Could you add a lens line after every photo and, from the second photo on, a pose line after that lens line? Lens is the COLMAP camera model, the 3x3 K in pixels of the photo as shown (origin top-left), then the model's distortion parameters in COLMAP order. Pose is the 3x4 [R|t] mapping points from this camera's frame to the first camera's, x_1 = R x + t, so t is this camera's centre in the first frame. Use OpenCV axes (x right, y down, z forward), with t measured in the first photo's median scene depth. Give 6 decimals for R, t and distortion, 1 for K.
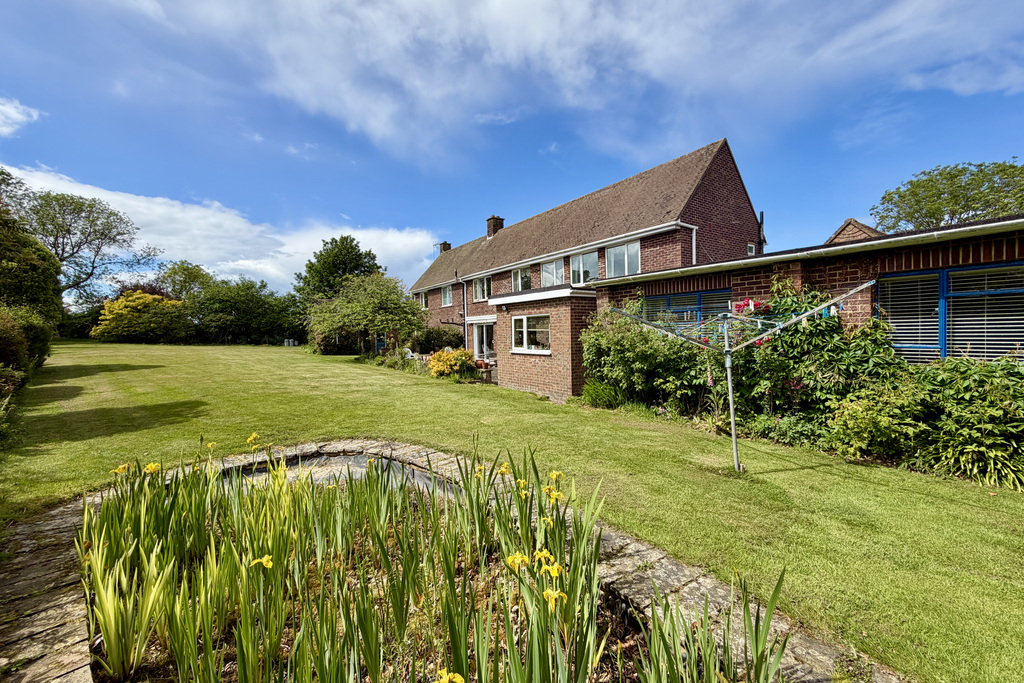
lens RADIAL K [[404.6, 0, 510.9], [0, 404.6, 341.8], [0, 0, 1]] dist [-0.000884, -0.000392]
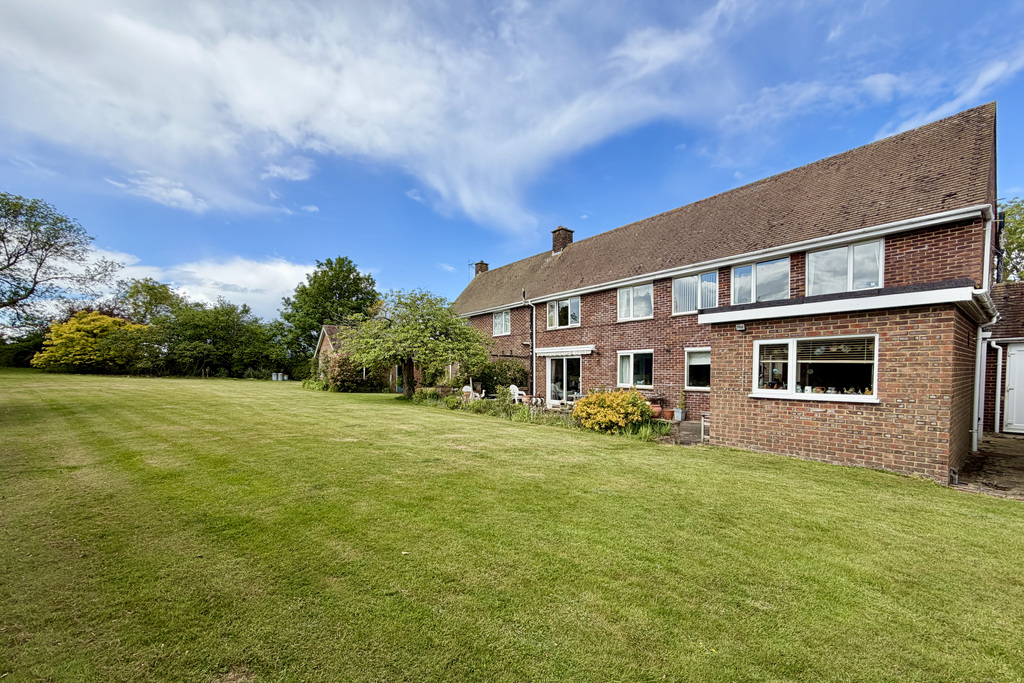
lens RADIAL K [[404.6, 0, 513.2], [0, 404.6, 385.6], [0, 0, 1]] dist [-0.000884, -0.000392]
pose [[0.997421, 0.014568, 0.070277, -0.117809], [-0.015586, 0.999781, 0.013953, 0.001552], [-0.070058, -0.015013, 0.997430, 0.108641]]
